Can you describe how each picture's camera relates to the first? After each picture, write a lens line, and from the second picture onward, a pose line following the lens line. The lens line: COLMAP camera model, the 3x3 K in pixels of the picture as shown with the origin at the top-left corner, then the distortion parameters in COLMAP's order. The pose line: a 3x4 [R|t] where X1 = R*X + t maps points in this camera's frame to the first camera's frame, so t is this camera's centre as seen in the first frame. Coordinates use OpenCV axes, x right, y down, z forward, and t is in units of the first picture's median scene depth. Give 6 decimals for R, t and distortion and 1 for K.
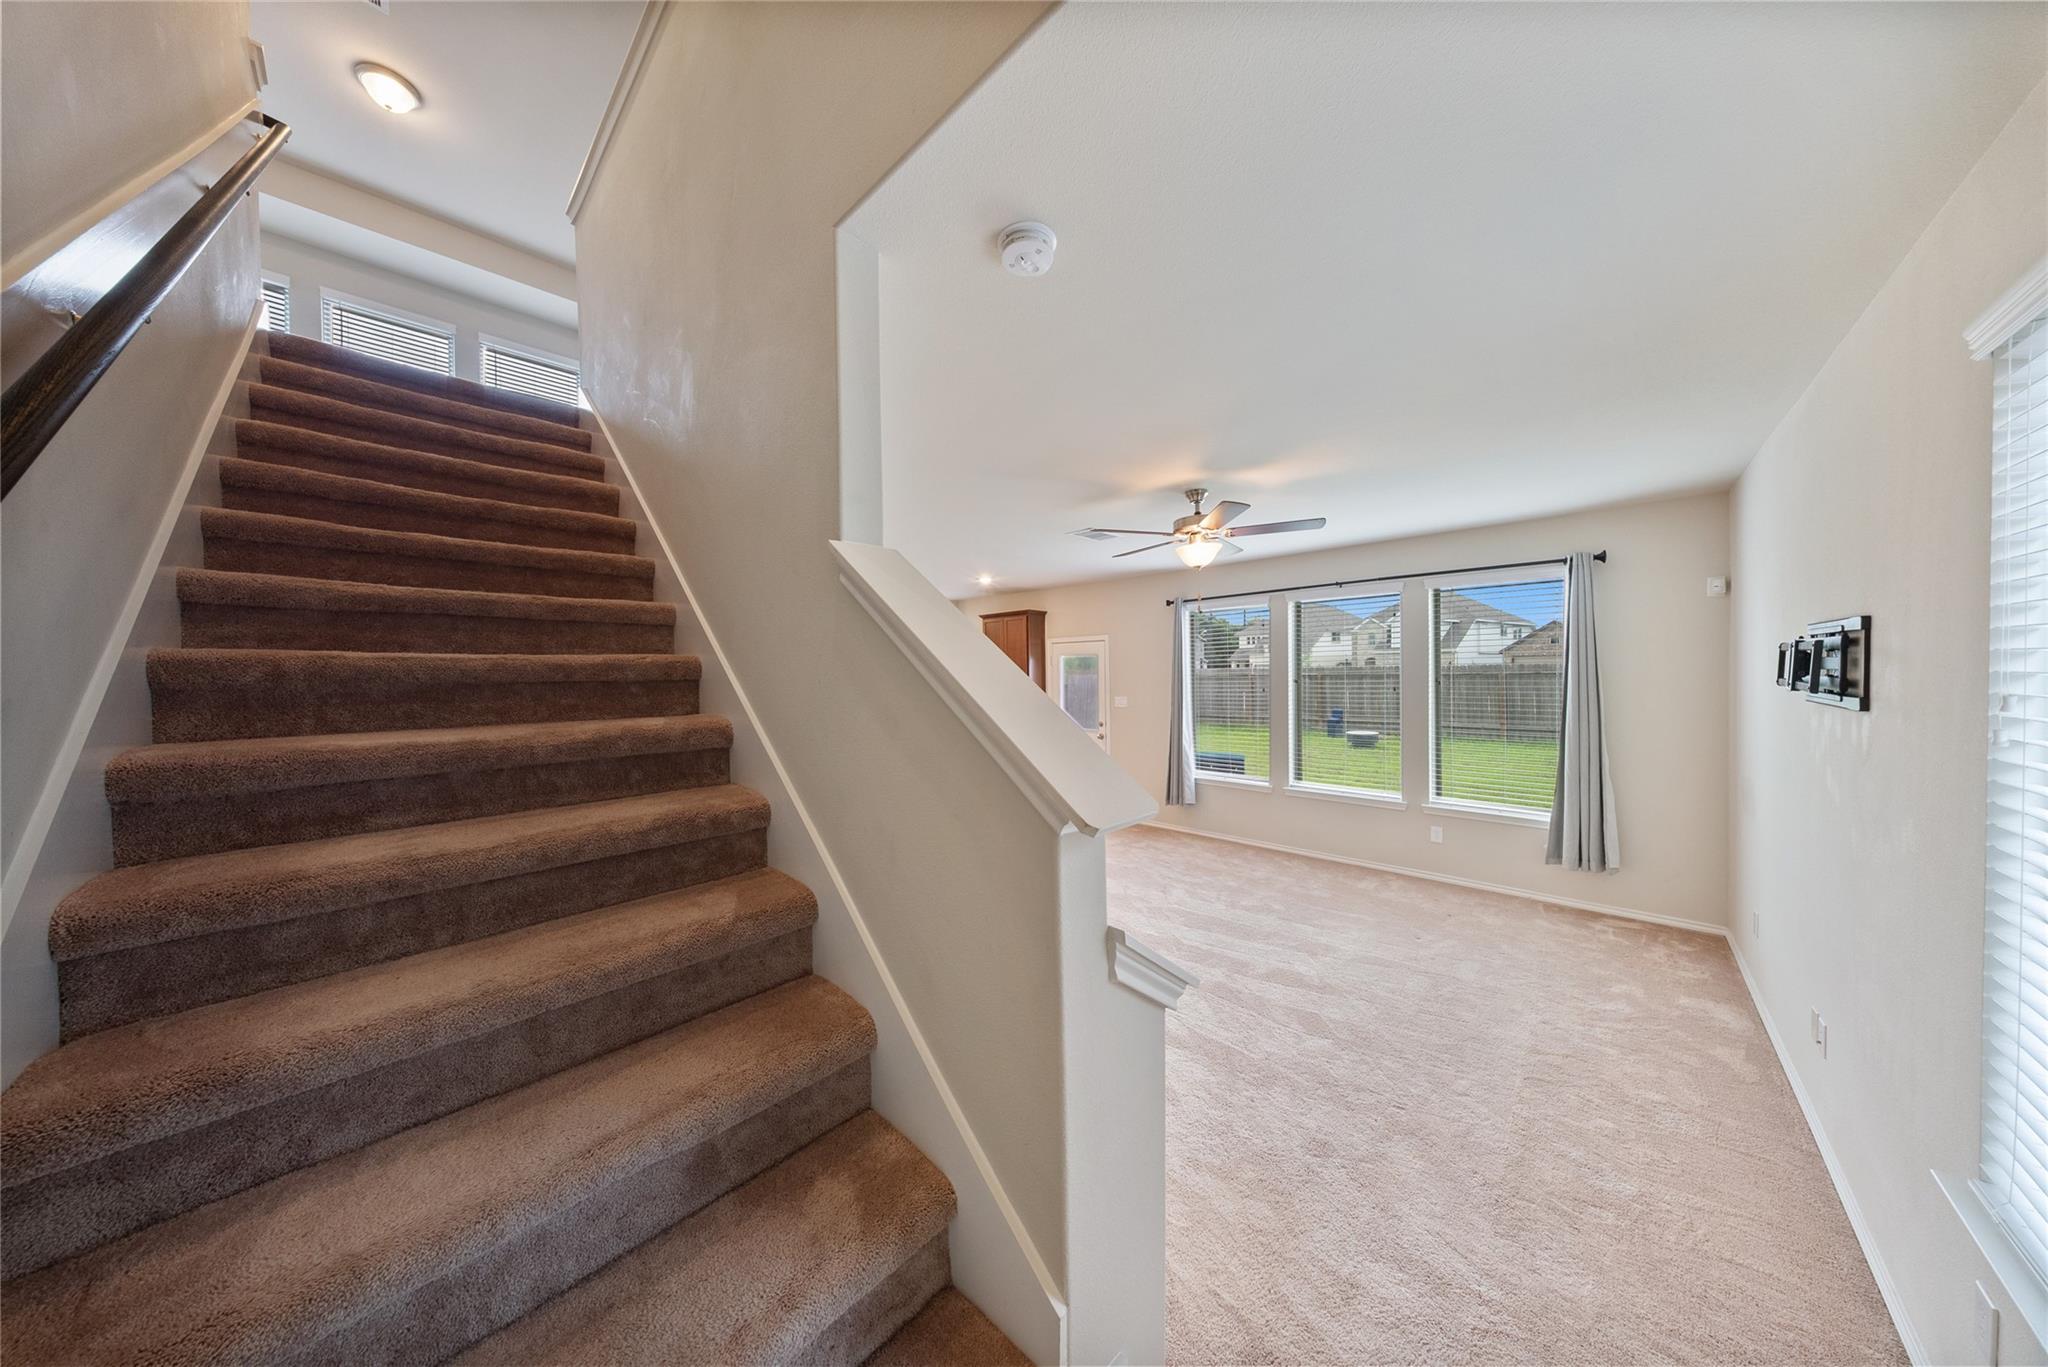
lens RADIAL K [[604.8, 0, 1017.1], [0, 604.8, 675.9], [0, 0, 1]] dist [-0.005169, -0.000232]
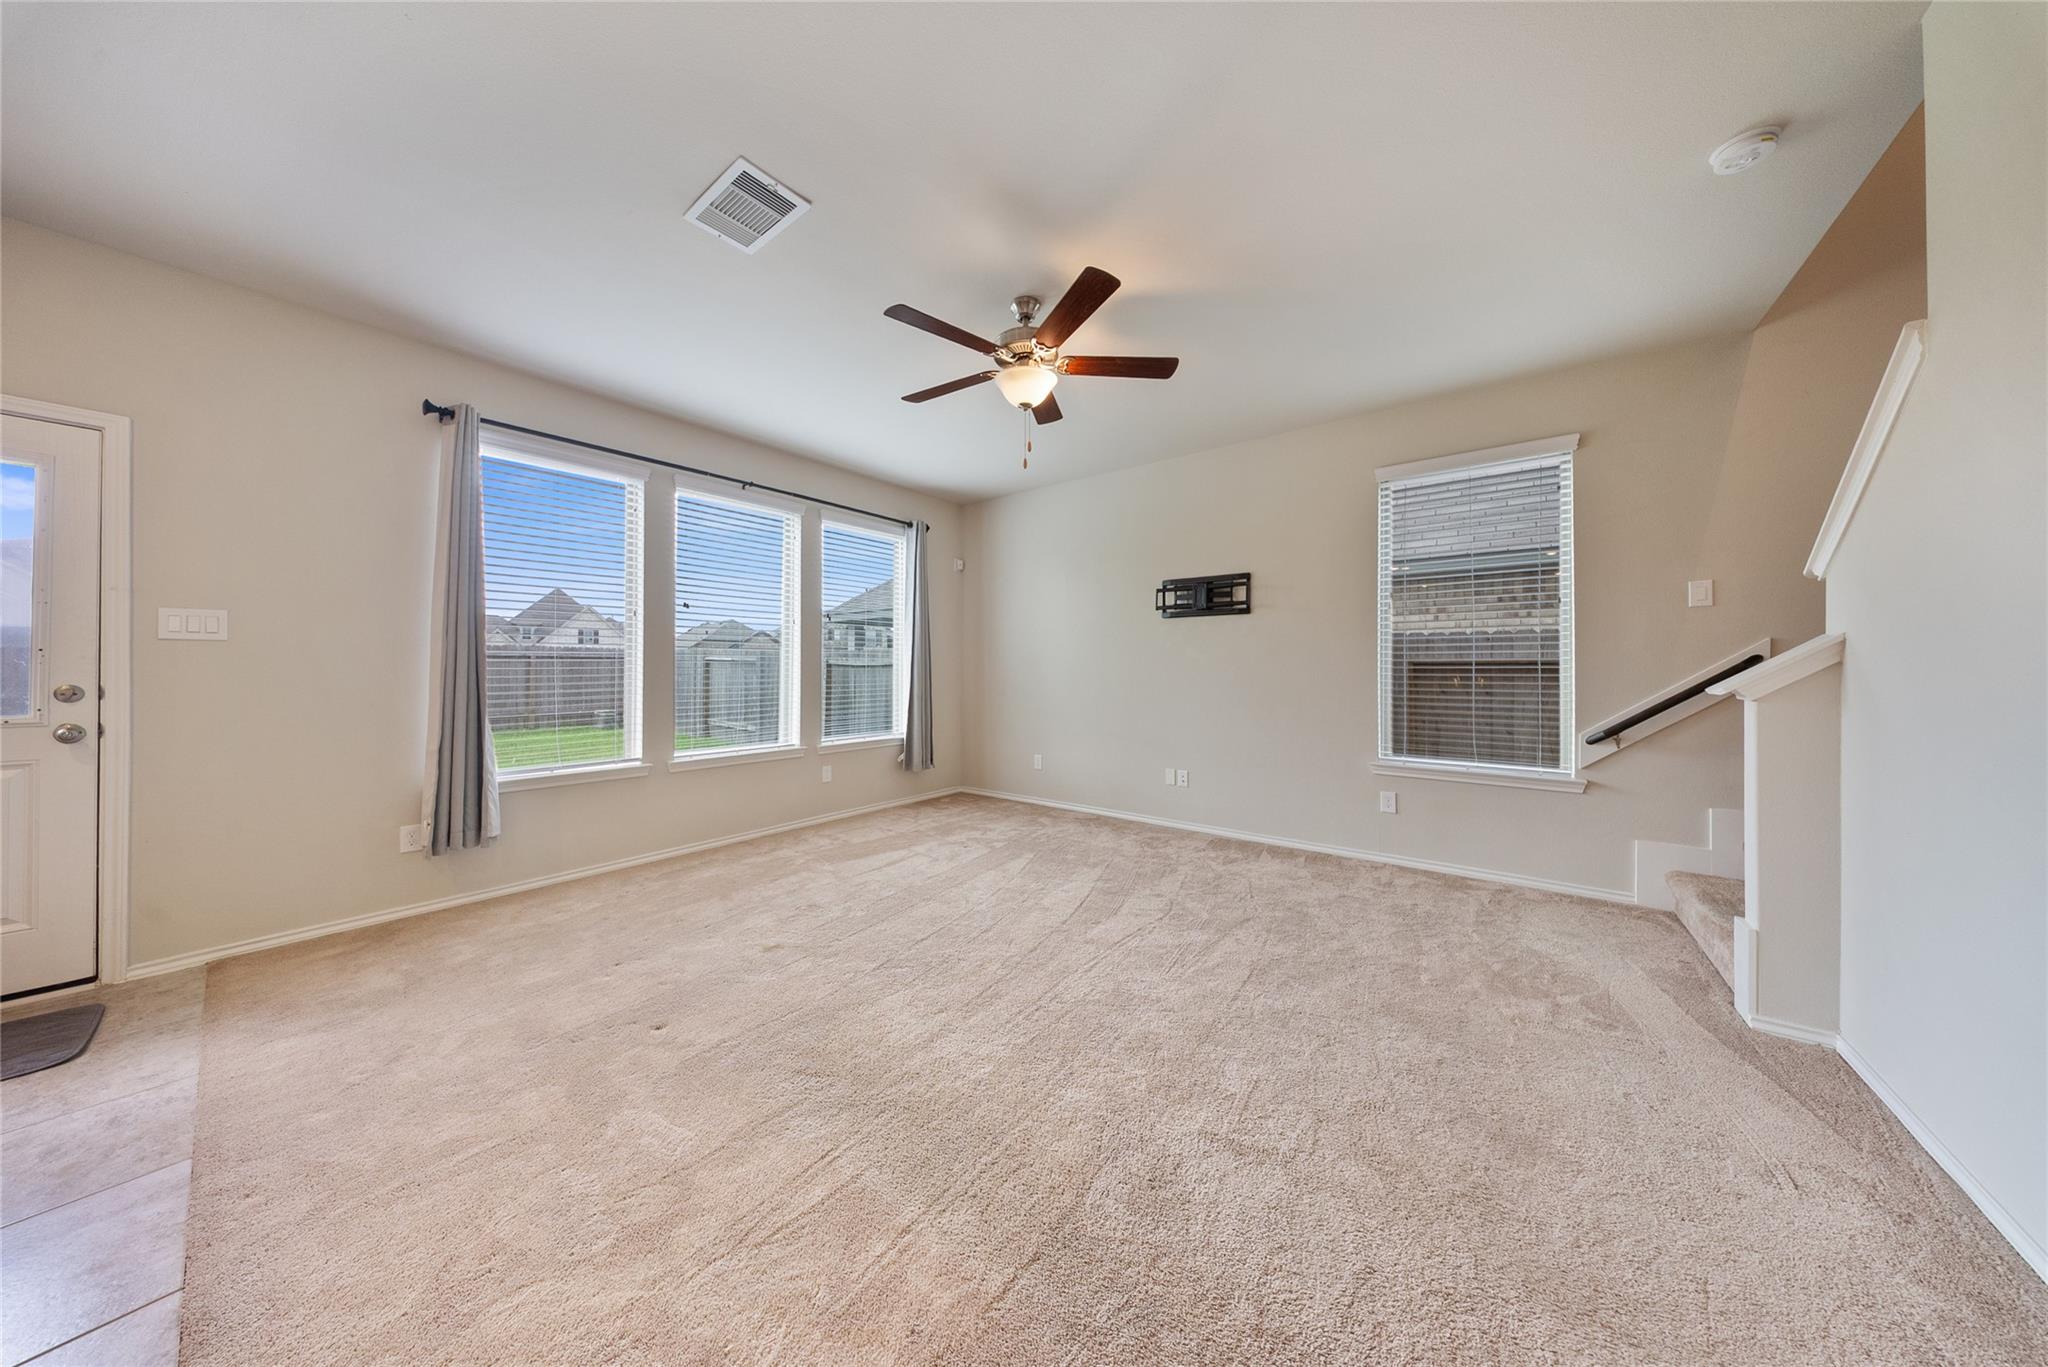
lens RADIAL K [[613.1, 0, 1005.6], [0, 613.1, 668.9], [0, 0, 1]] dist [-0.013284, -0.000024]
pose [[-0.095260, 0.017030, 0.995307, -0.218487], [0.005911, 0.999846, -0.016542, 0.078566], [-0.995435, 0.004307, -0.095346, 0.576992]]
